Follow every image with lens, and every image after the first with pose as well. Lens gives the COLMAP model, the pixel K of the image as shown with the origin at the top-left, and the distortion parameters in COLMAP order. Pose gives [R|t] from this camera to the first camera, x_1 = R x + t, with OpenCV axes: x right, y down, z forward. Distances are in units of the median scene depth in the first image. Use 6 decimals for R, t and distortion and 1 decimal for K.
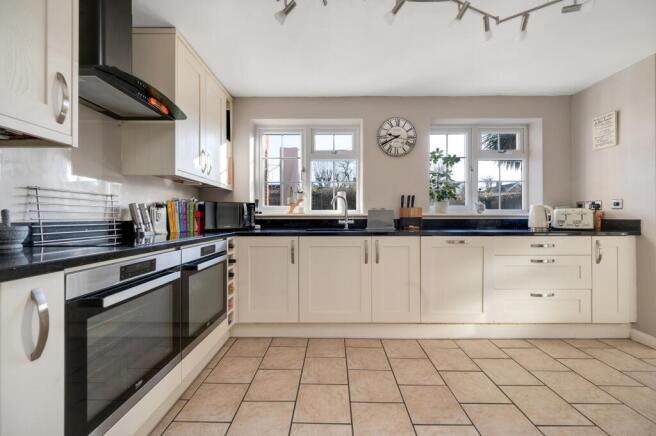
lens RADIAL K [[257.7, 0, 330.4], [0, 257.7, 216.6], [0, 0, 1]] dist [-0.001416, -0.000222]
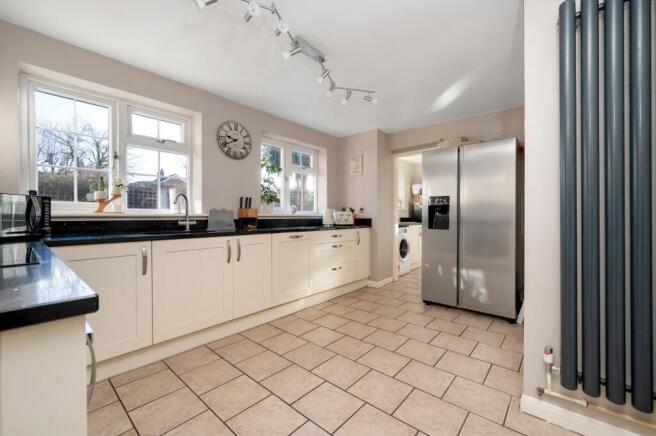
lens RADIAL K [[268.4, 0, 330.5], [0, 268.4, 217.1], [0, 0, 1]] dist [-0.001034, 0.000324]
pose [[0.649125, -0.002078, 0.760679, -0.328430], [0.000995, 0.999998, 0.001883, -0.001120], [-0.760681, -0.000465, 0.649125, 0.001858]]
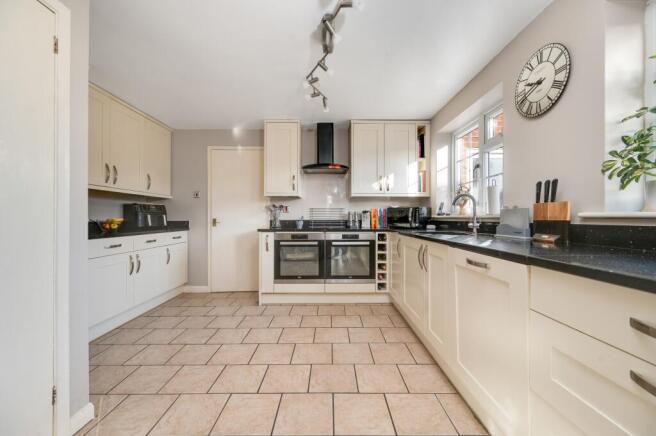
lens RADIAL K [[257.7, 0, 333.3], [0, 257.7, 216.0], [0, 0, 1]] dist [-0.001416, -0.000222]
pose [[0.013847, -0.006026, -0.999886, 0.862053], [0.003266, 0.999977, -0.005981, -0.004070], [0.999899, -0.003183, 0.013866, 0.540504]]
